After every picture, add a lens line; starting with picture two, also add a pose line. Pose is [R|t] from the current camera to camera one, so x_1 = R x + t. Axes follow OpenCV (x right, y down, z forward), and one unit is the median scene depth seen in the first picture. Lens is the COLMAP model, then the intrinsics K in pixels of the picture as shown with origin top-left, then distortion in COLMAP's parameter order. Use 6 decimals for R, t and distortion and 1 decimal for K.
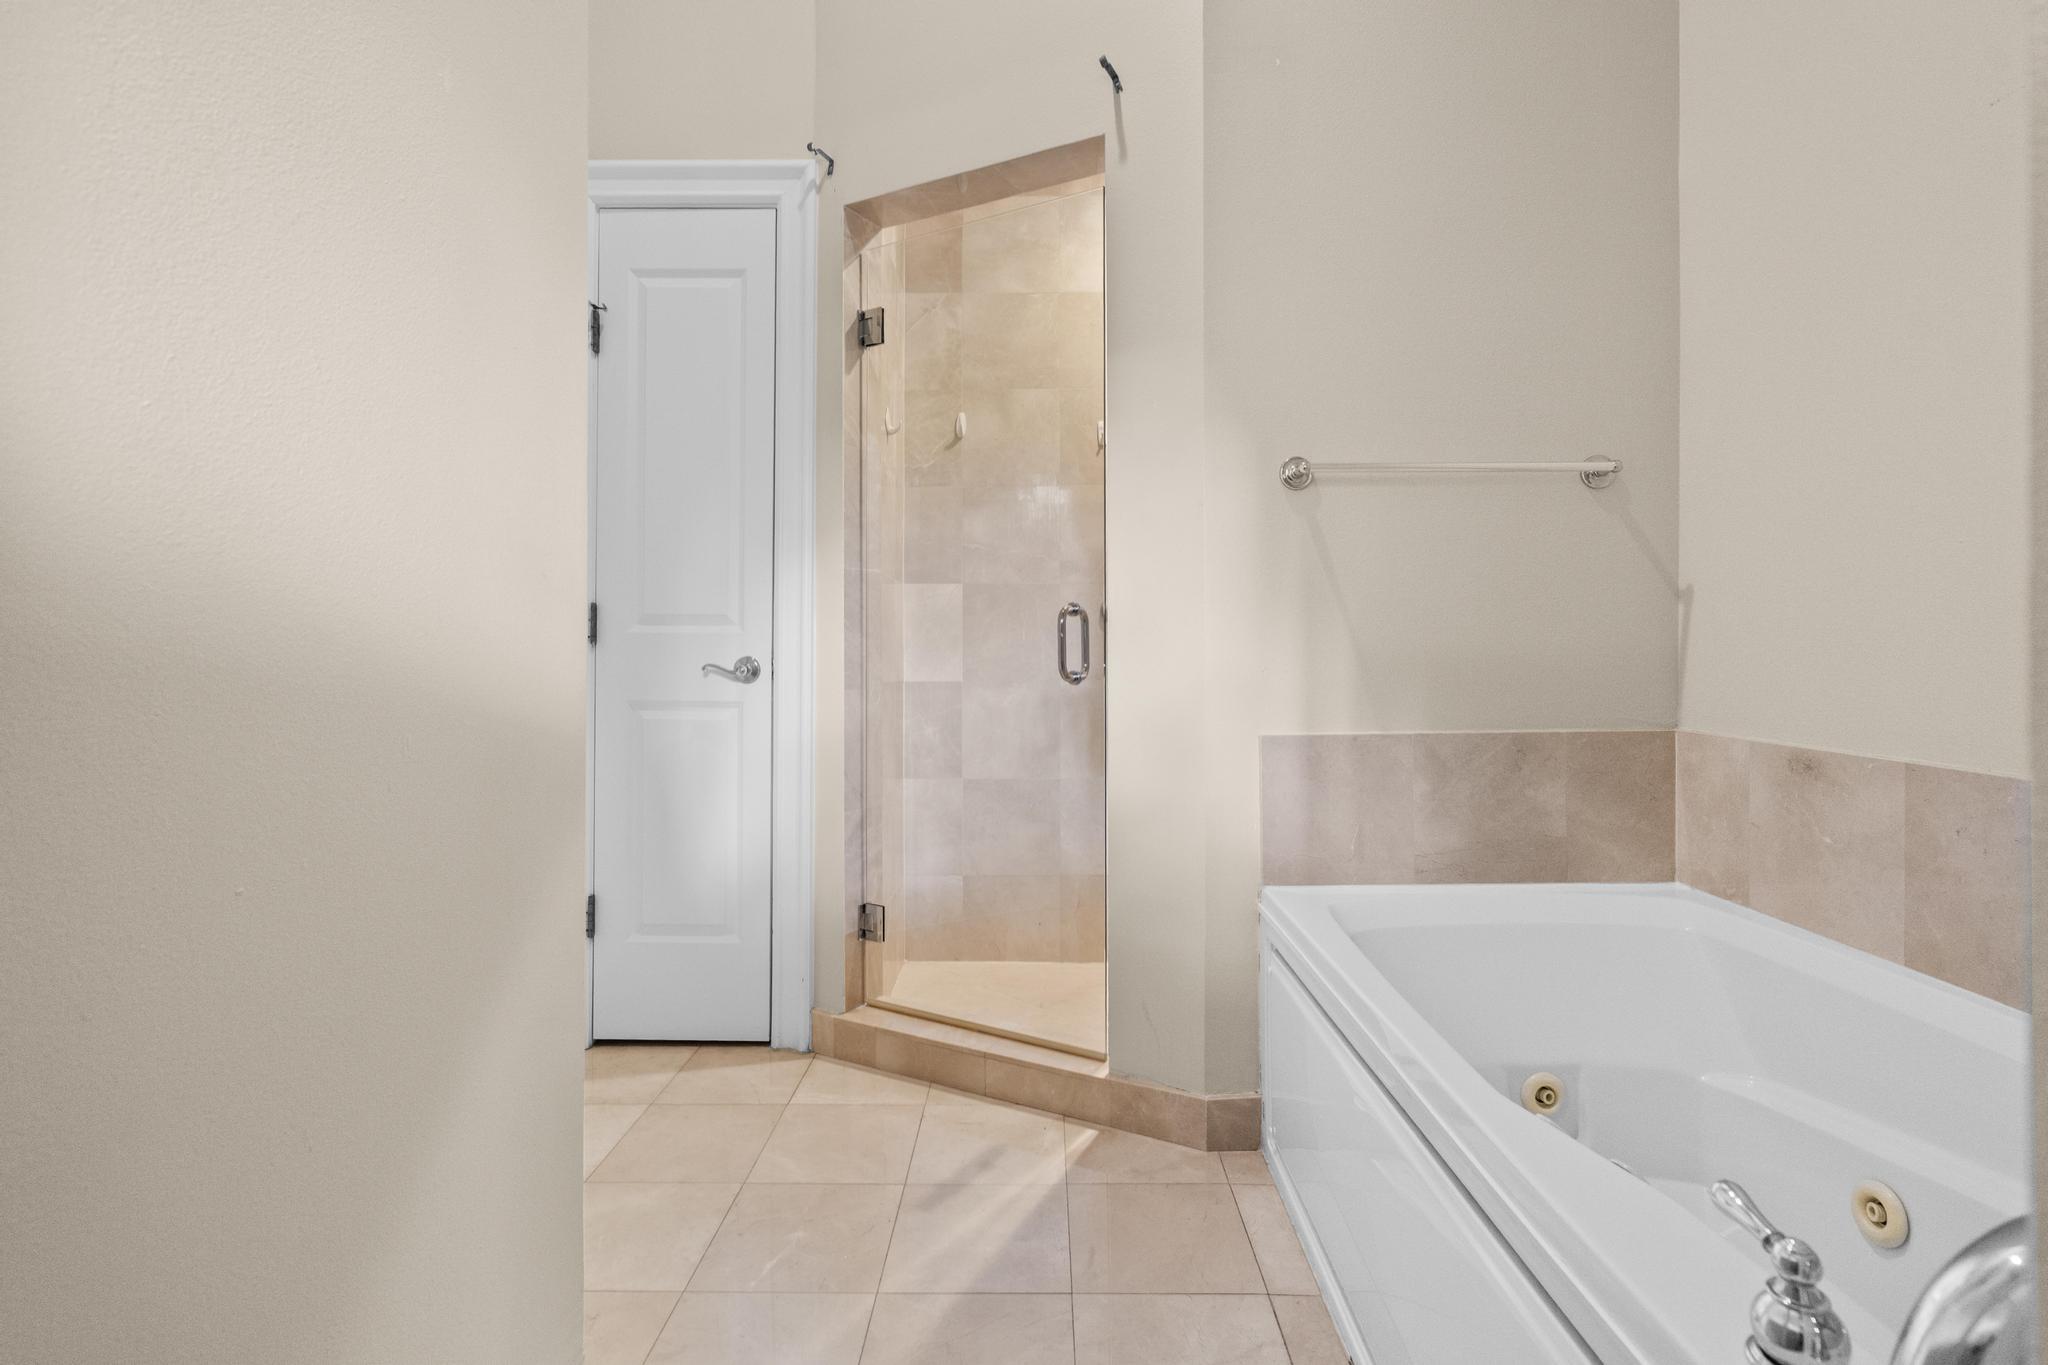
lens RADIAL K [[948.6, 0, 1021.5], [0, 948.6, 639.8], [0, 0, 1]] dist [0.000181, 0.000855]
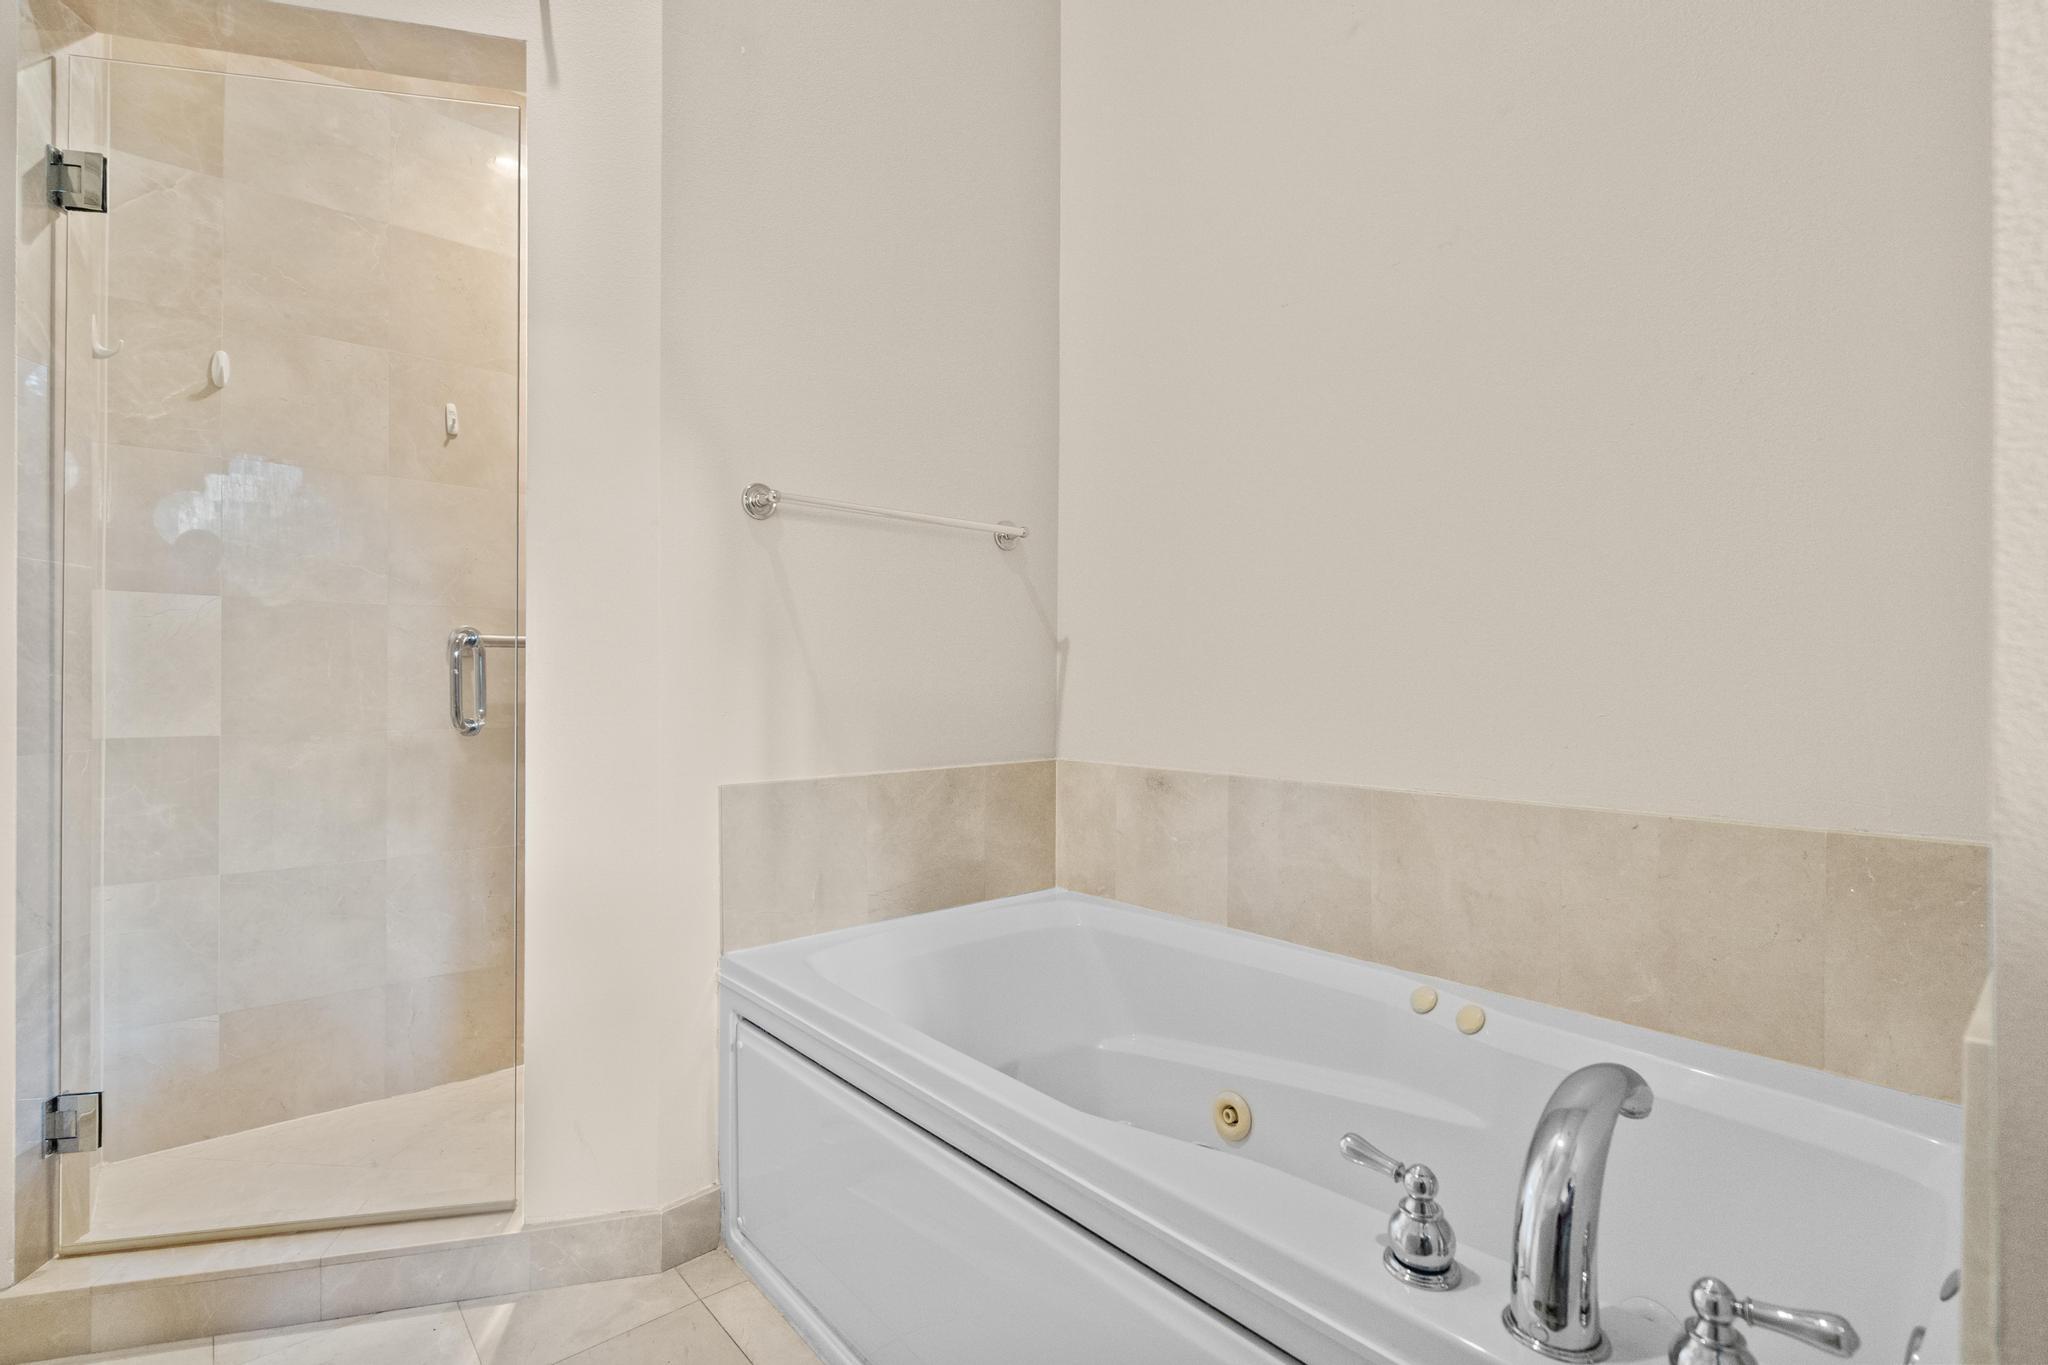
lens RADIAL K [[948.6, 0, 1022.8], [0, 948.6, 682.3], [0, 0, 1]] dist [0.000181, 0.000855]
pose [[0.748244, 0.007111, 0.663385, -0.130949], [-0.008051, 0.999966, -0.001637, 0.001013], [-0.663375, -0.004116, 0.748276, 0.134229]]
